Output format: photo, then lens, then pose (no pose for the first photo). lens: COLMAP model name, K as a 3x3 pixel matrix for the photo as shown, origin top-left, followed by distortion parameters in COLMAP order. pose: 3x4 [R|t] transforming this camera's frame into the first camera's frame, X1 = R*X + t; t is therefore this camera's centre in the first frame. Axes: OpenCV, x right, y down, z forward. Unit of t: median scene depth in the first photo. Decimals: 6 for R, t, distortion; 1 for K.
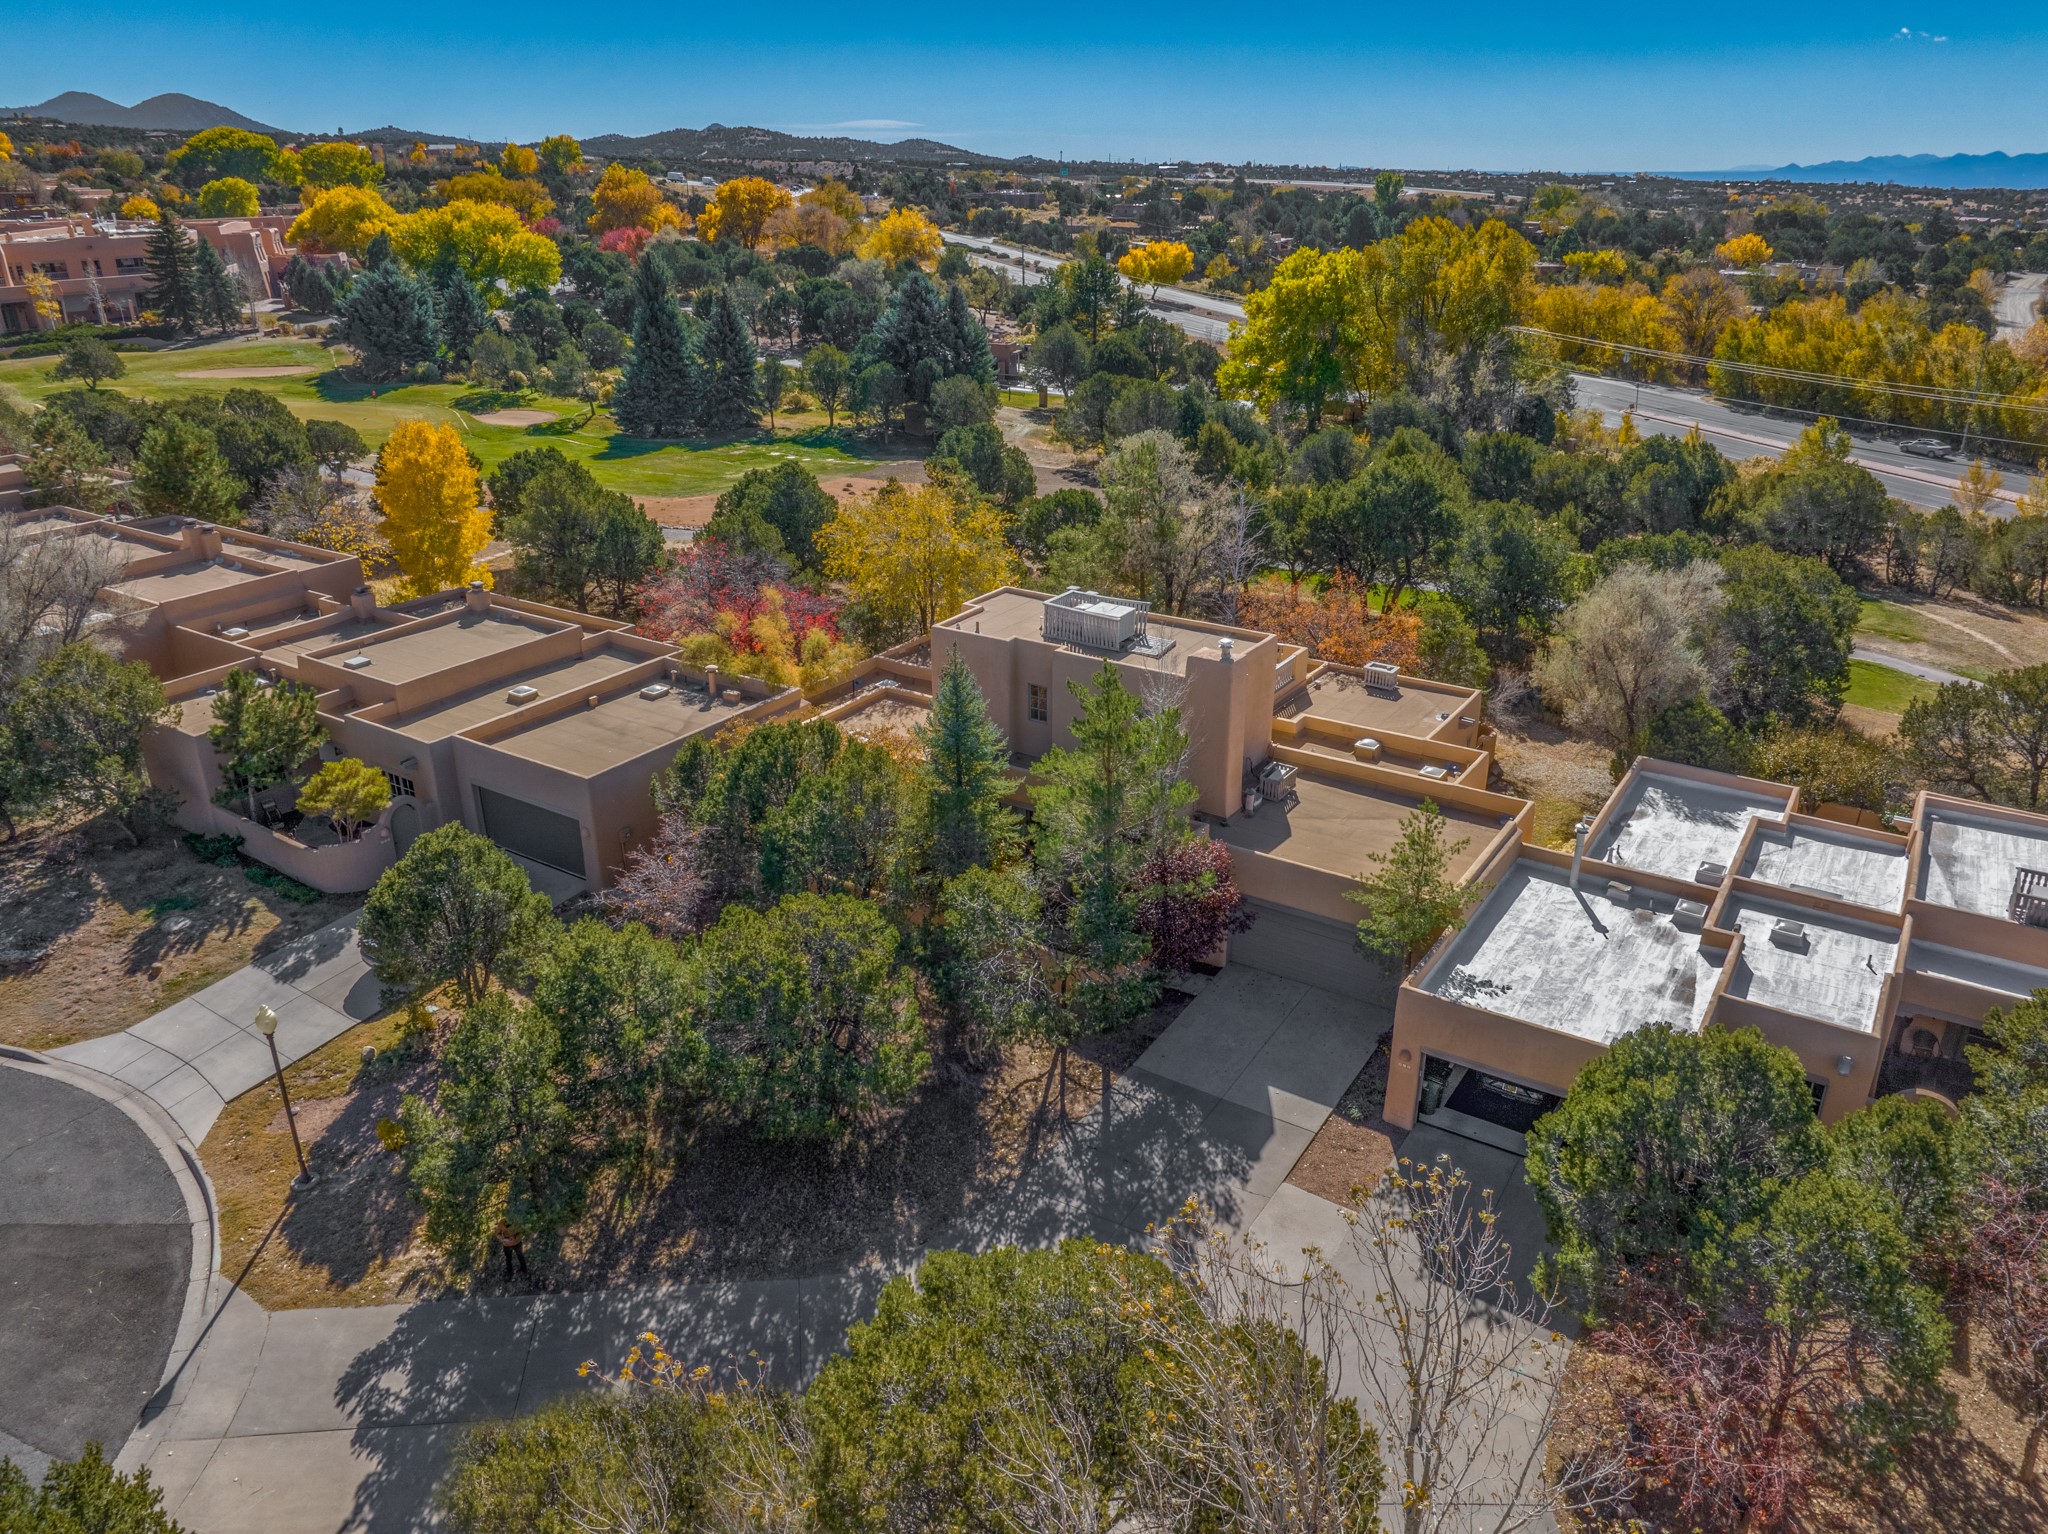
lens RADIAL K [[1439.7, 0, 1028.1], [0, 1439.7, 762.3], [0, 0, 1]] dist [-0.018754, -0.009043]
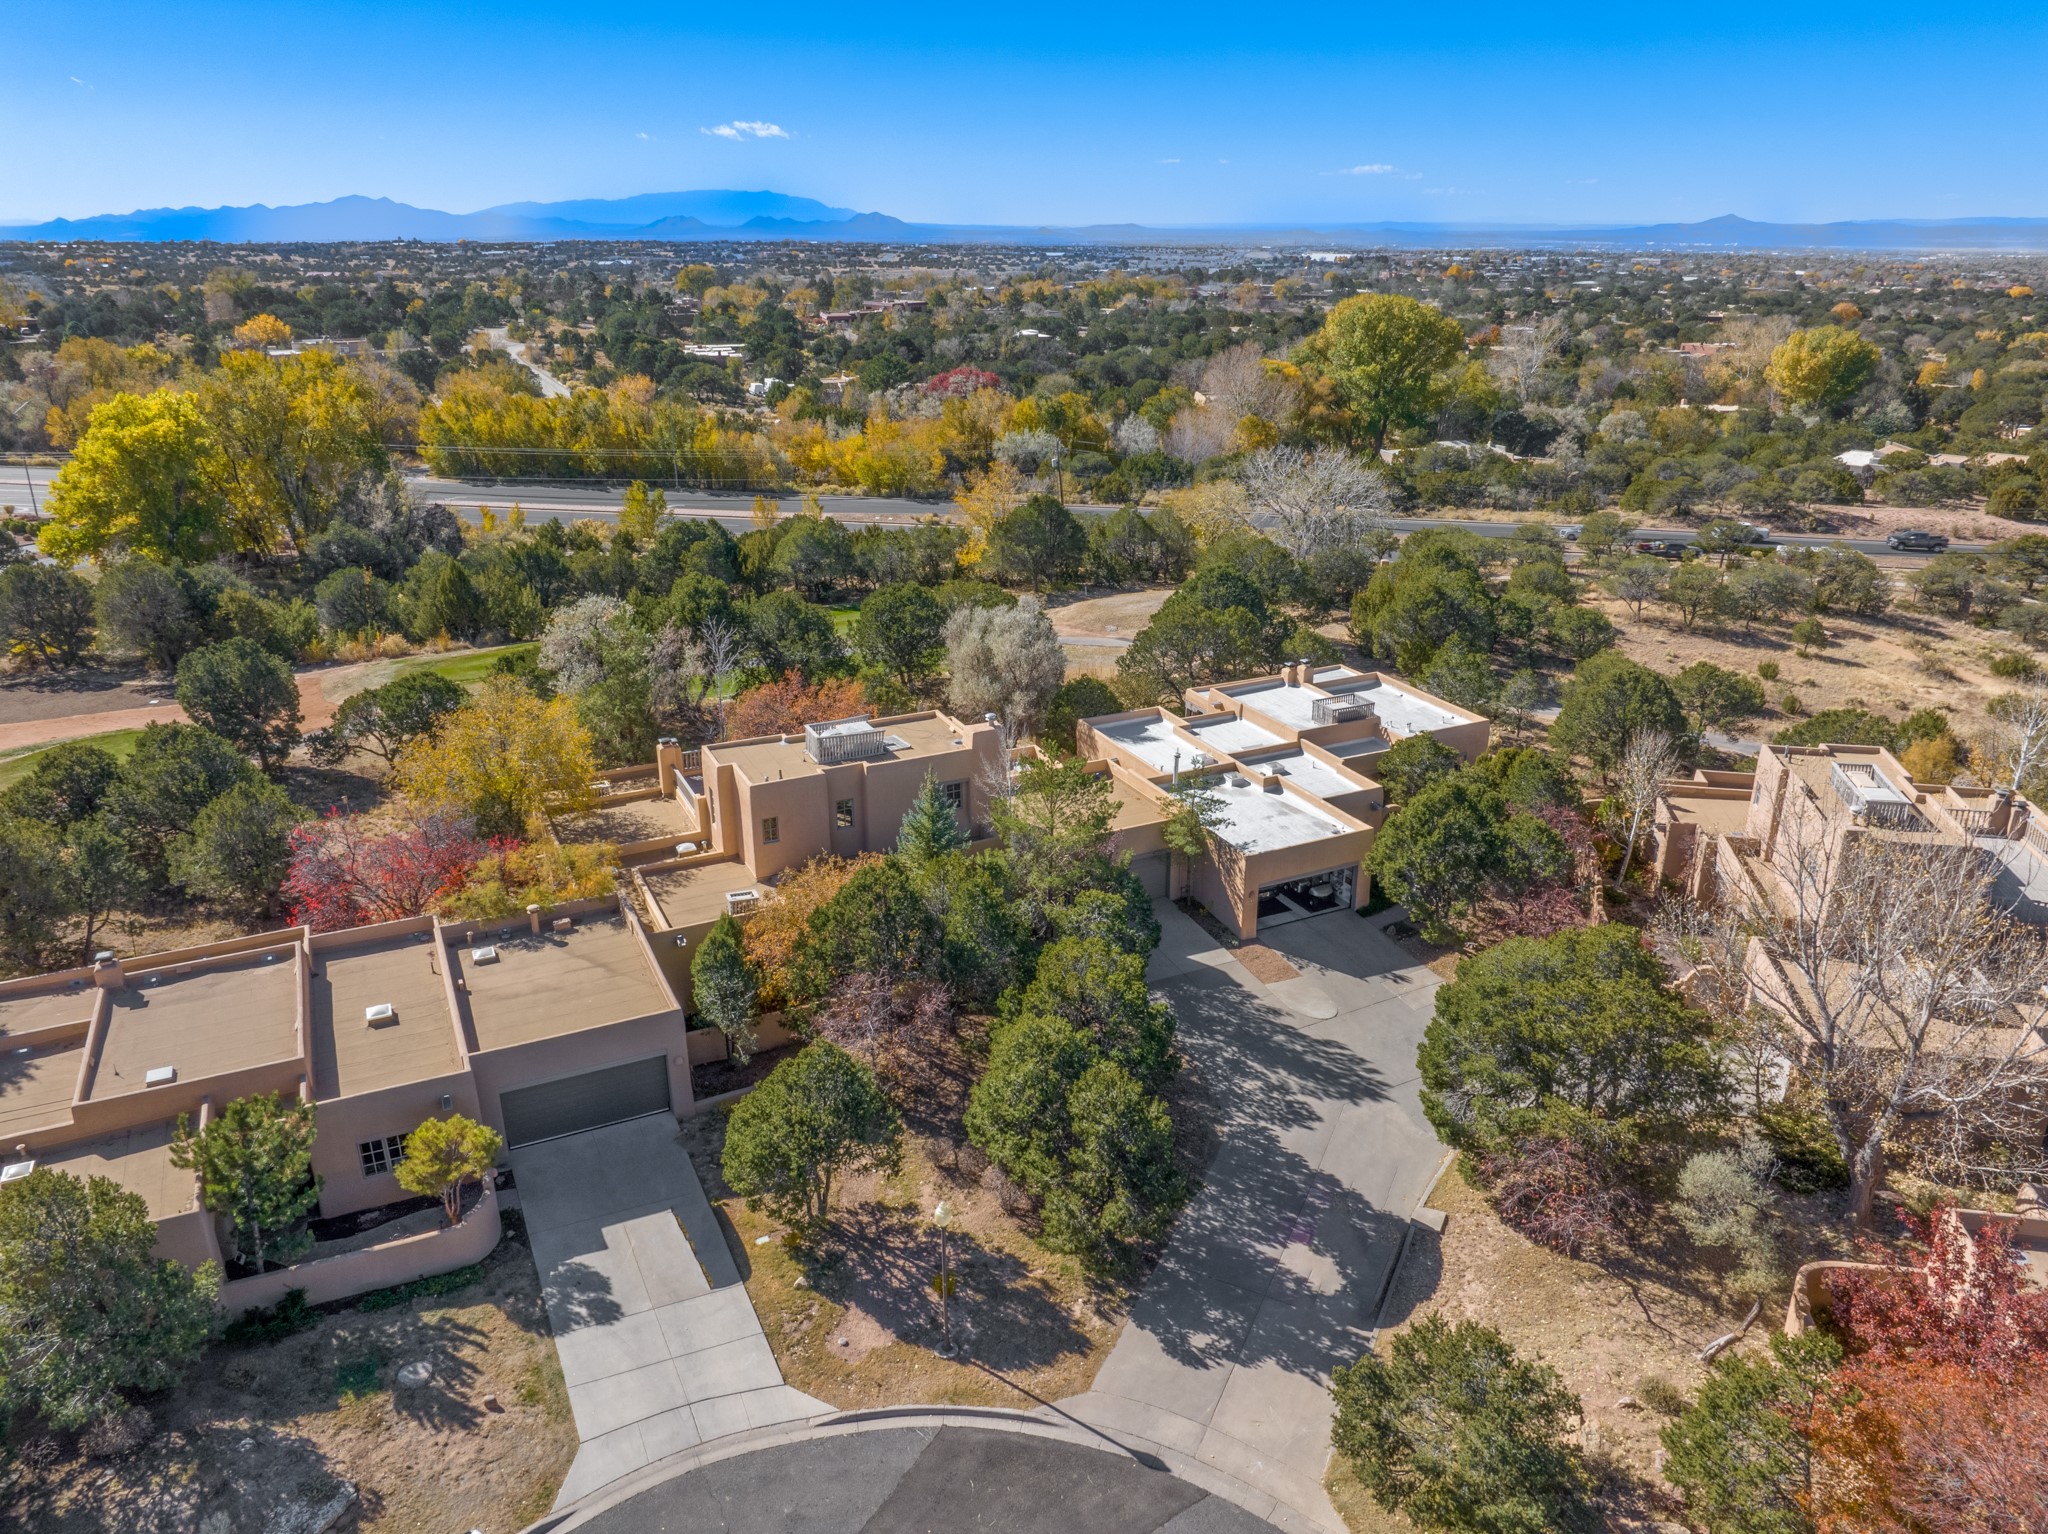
lens RADIAL K [[1439.7, 0, 1029.3], [0, 1439.7, 767.5], [0, 0, 1]] dist [-0.018754, -0.009043]
pose [[0.510778, -0.308831, 0.802327, -1.002281], [0.331336, 0.931871, 0.147760, -0.233180], [-0.793298, 0.190368, 0.578306, 0.152467]]
